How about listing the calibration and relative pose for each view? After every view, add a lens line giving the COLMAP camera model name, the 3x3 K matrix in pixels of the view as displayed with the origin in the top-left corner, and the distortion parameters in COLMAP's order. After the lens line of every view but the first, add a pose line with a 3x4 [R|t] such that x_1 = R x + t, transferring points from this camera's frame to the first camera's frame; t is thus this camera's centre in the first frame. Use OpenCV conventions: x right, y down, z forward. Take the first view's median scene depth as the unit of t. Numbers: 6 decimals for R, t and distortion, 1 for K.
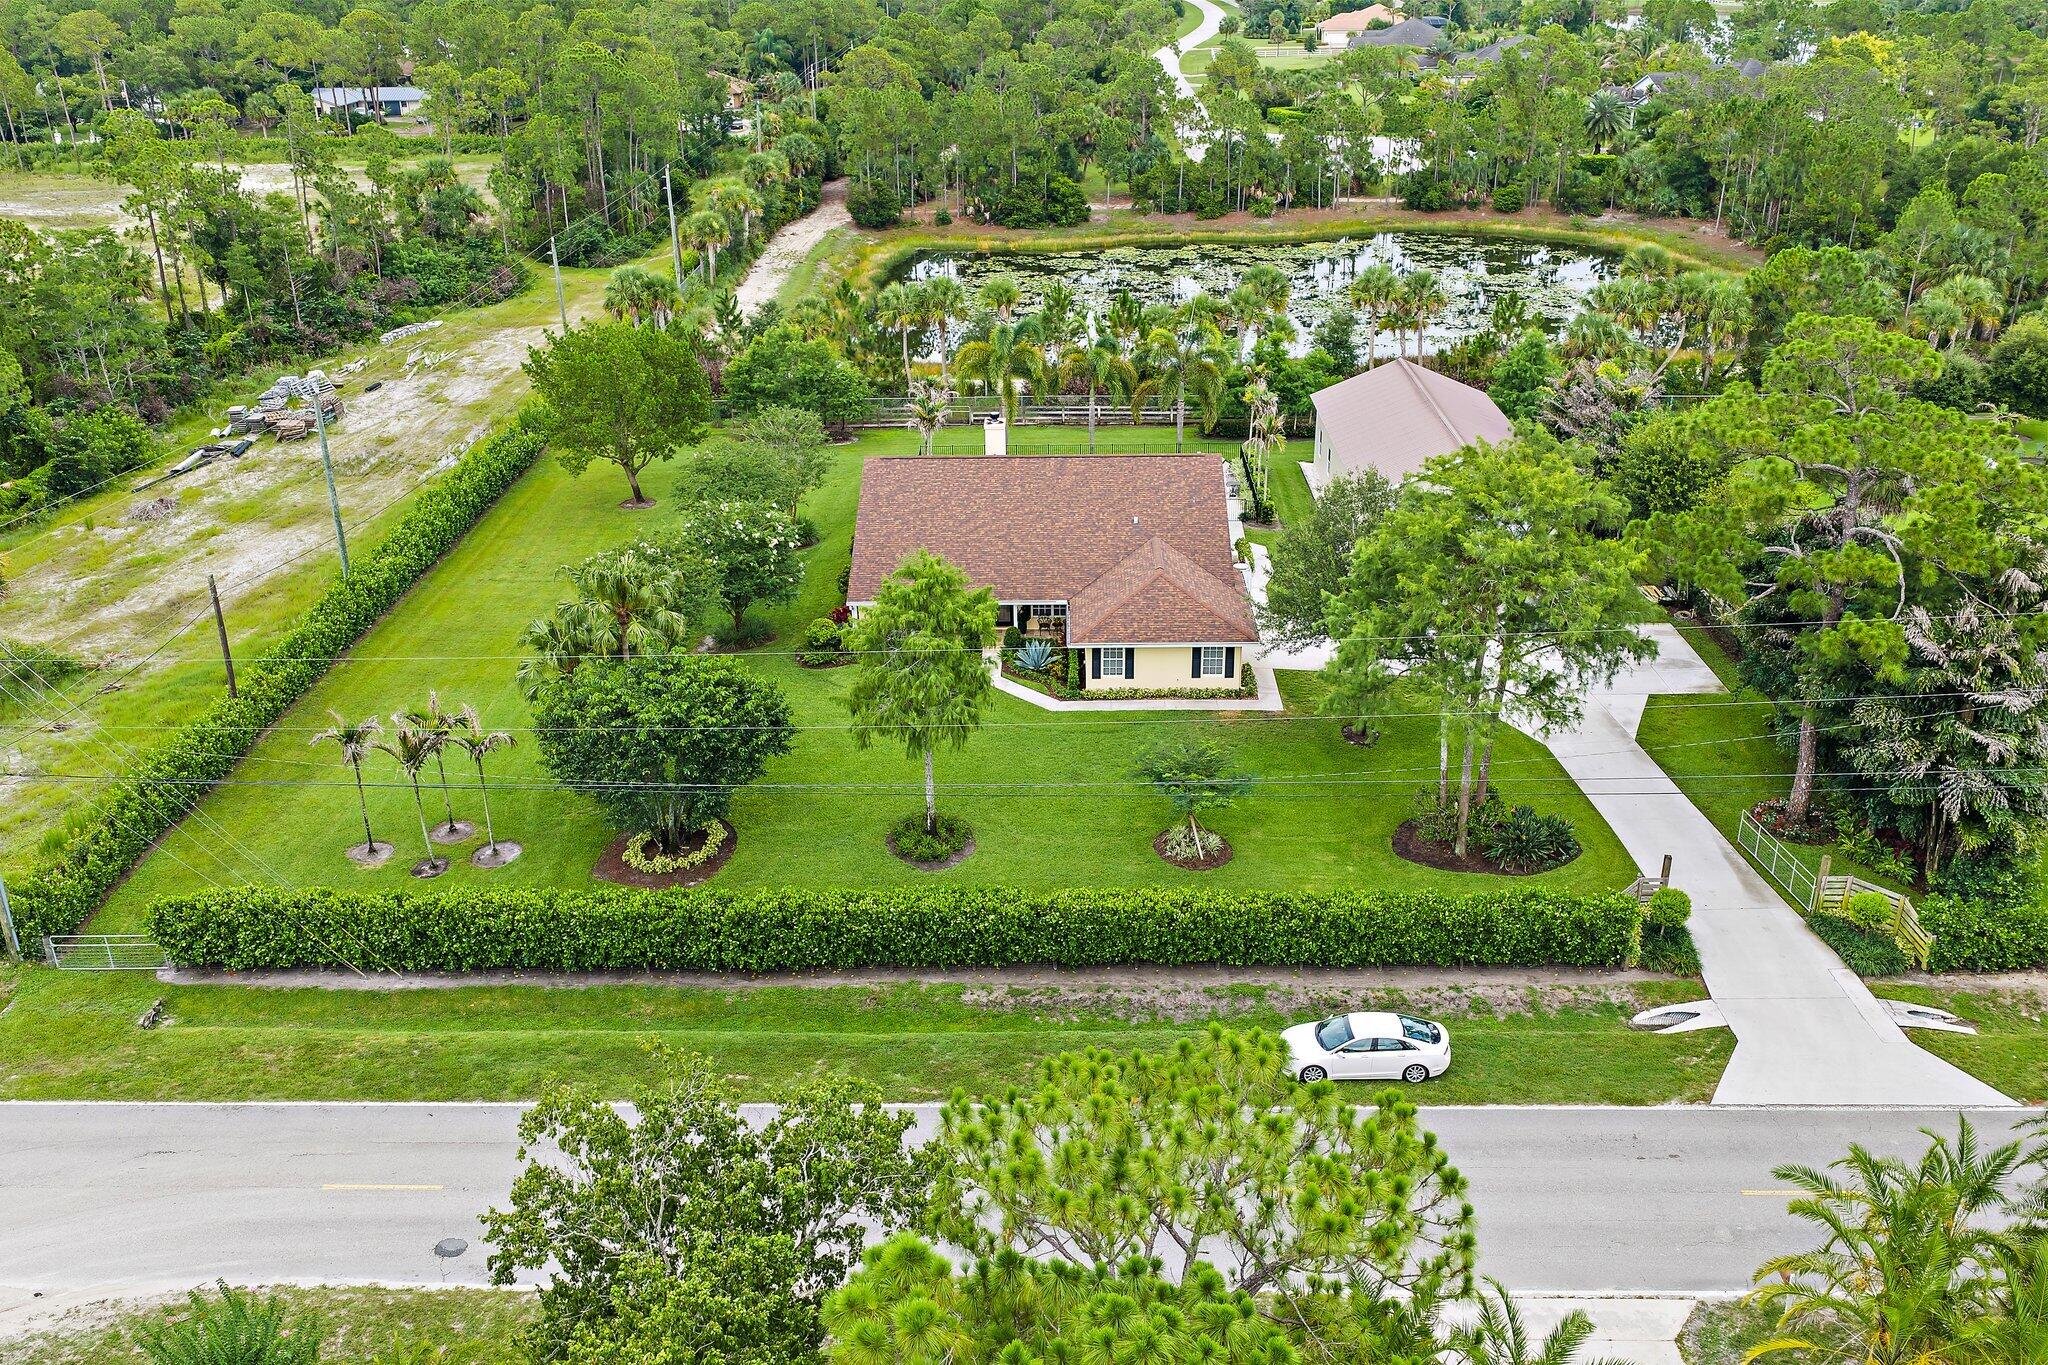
lens RADIAL K [[1547.2, 0, 1023.8], [0, 1547.2, 744.0], [0, 0, 1]] dist [0.016714, 0.000806]
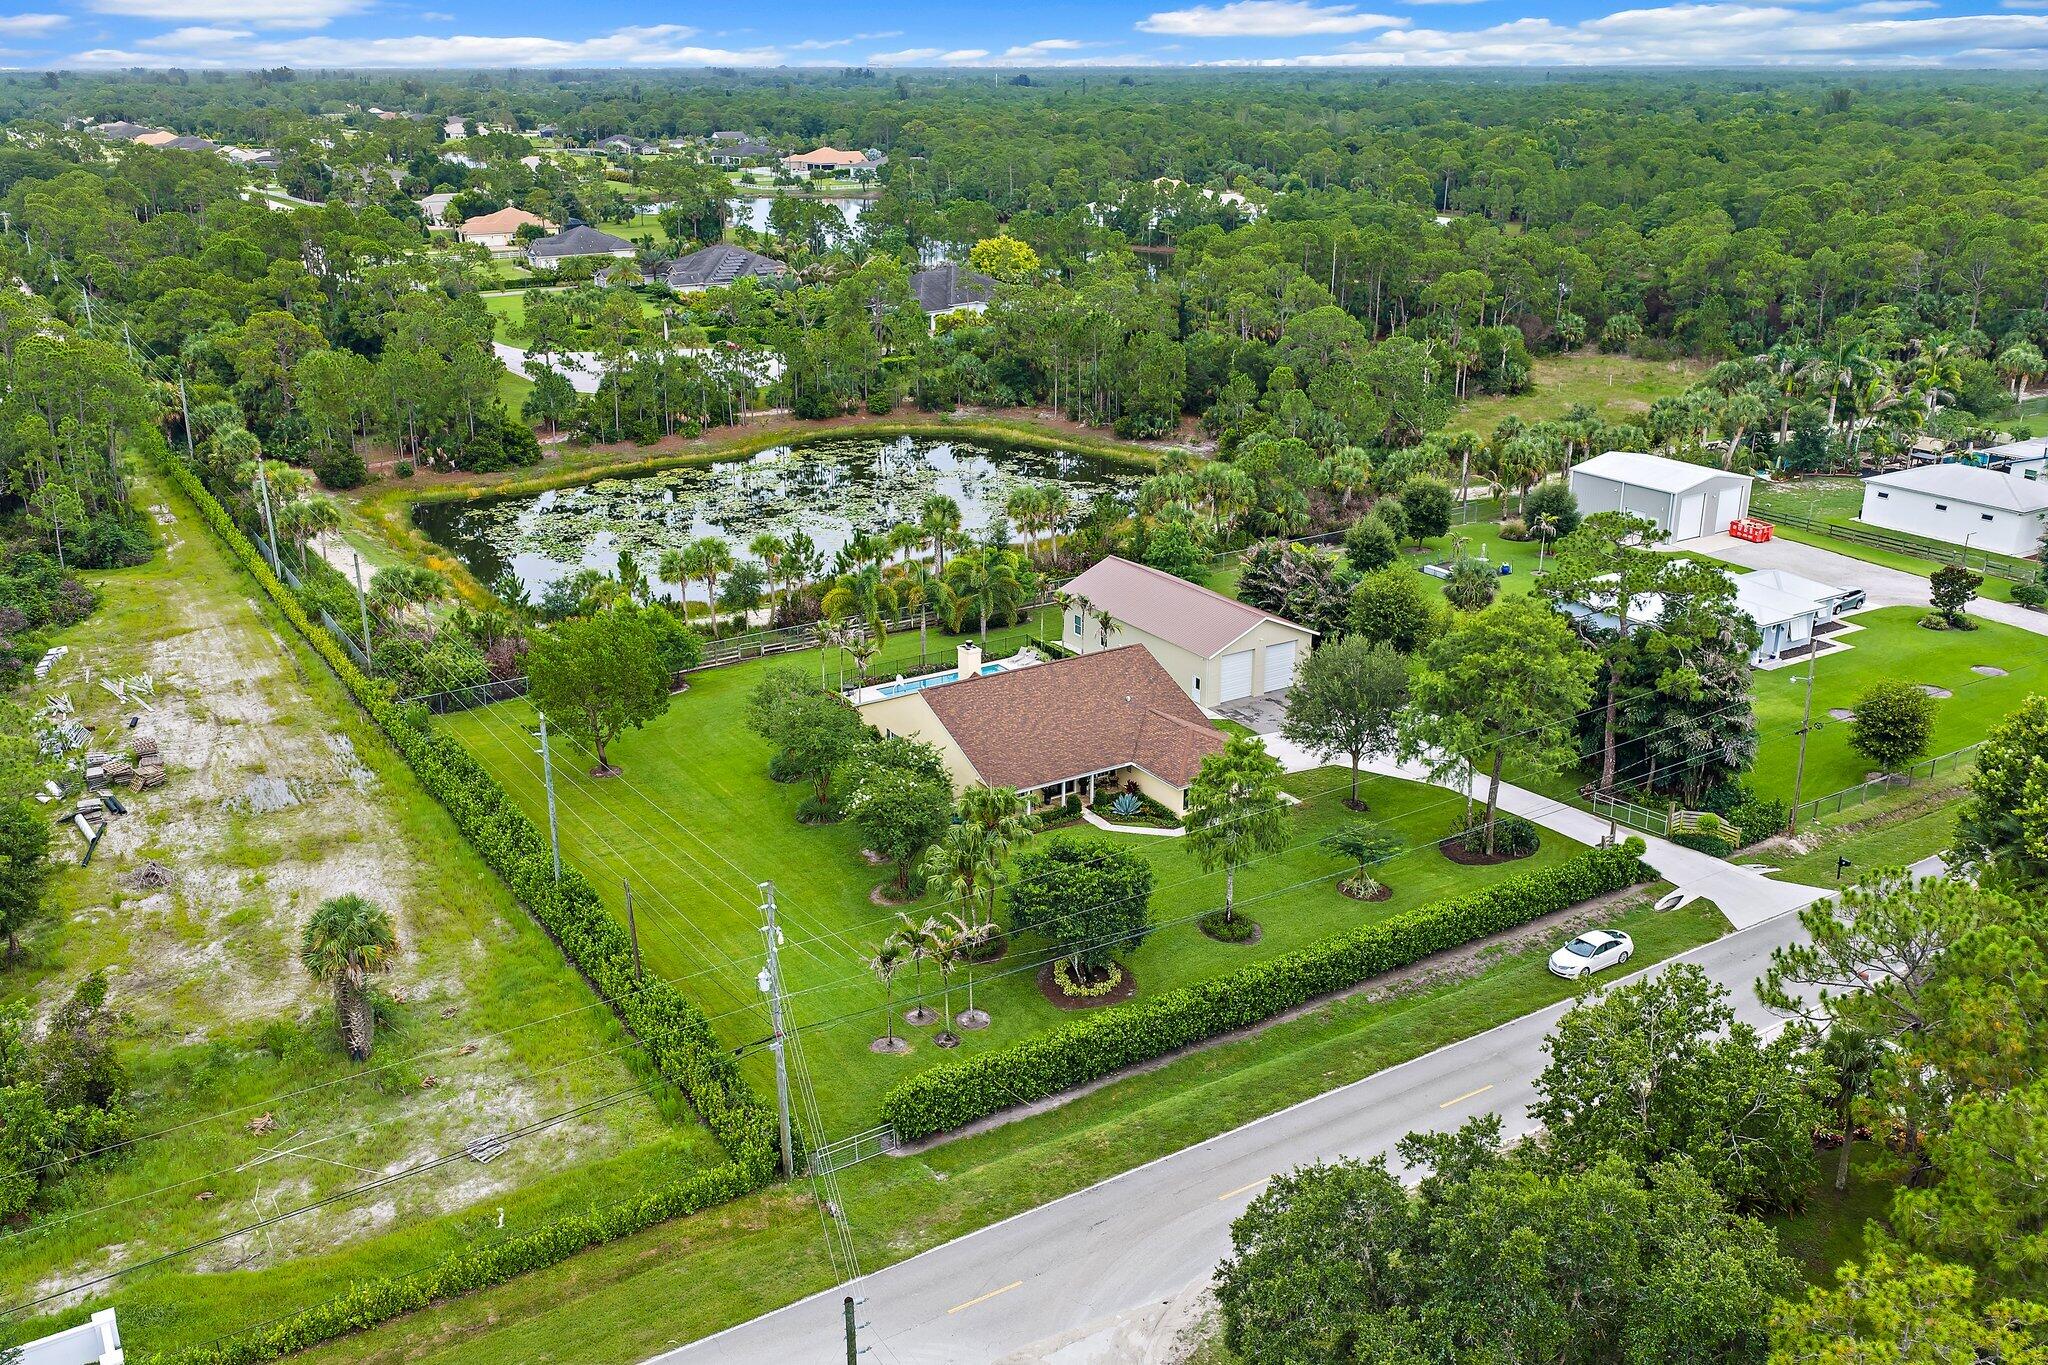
lens RADIAL K [[1720.7, 0, 1024.0], [0, 1720.7, 682.5], [0, 0, 1]] dist [0.004710, -0.004041]
pose [[0.834295, -0.168157, 0.525047, -0.552712], [0.247455, 0.965246, -0.084064, -0.037395], [-0.492664, 0.200059, 0.846911, -0.152865]]
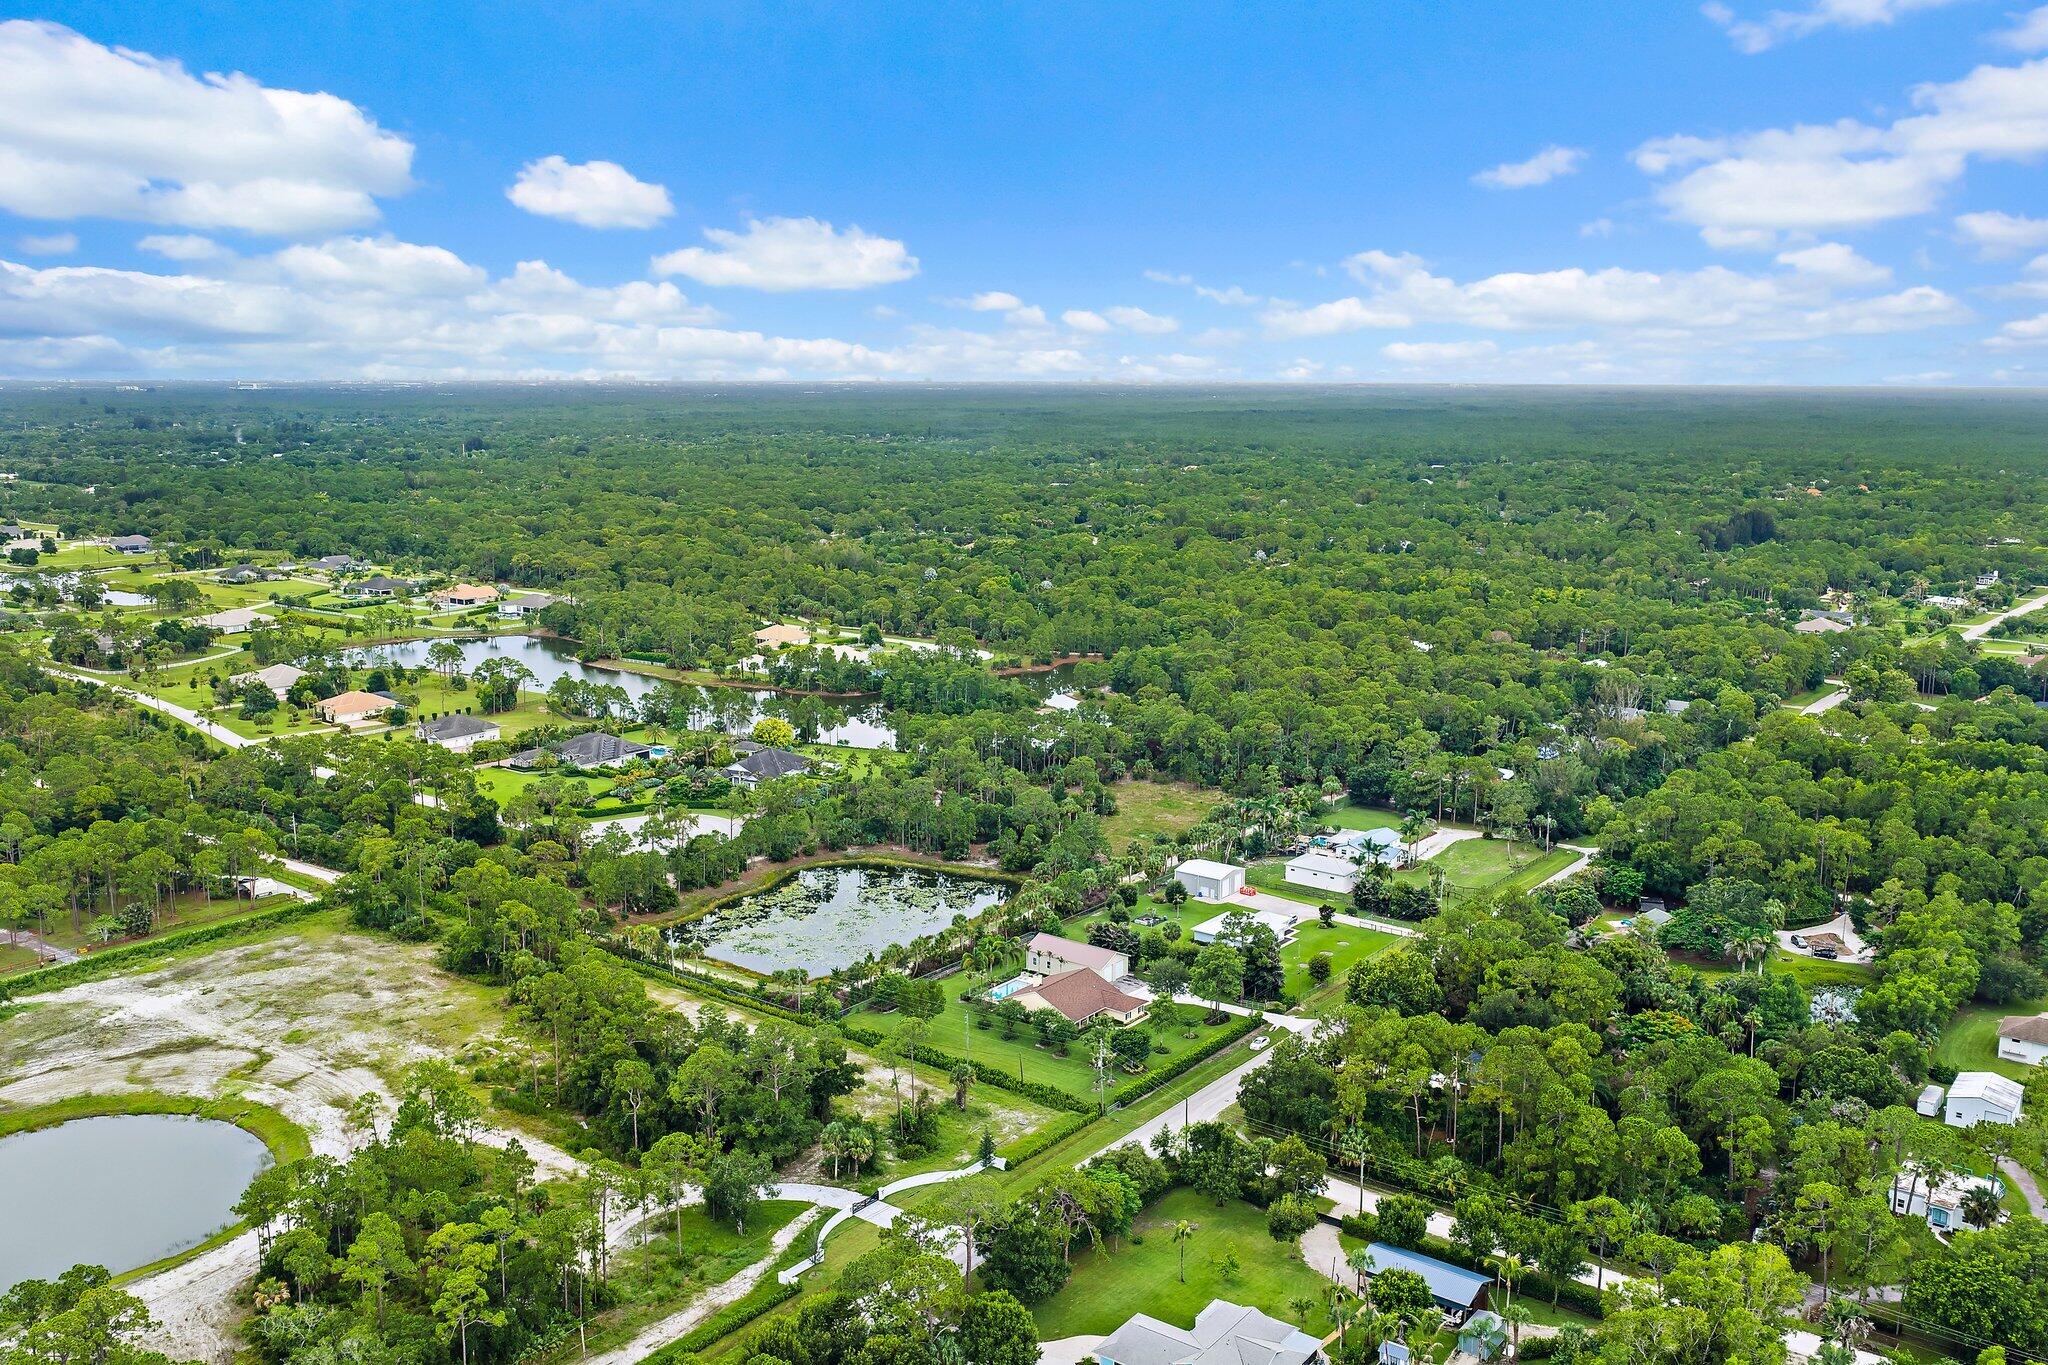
lens RADIAL K [[1720.7, 0, 1024.0], [0, 1720.7, 682.5], [0, 0, 1]] dist [0.004710, -0.004041]
pose [[0.588249, -0.120780, 0.799610, -2.442522], [0.365192, 0.921894, -0.129410, -0.250767], [-0.721525, 0.368136, 0.586411, -1.228836]]
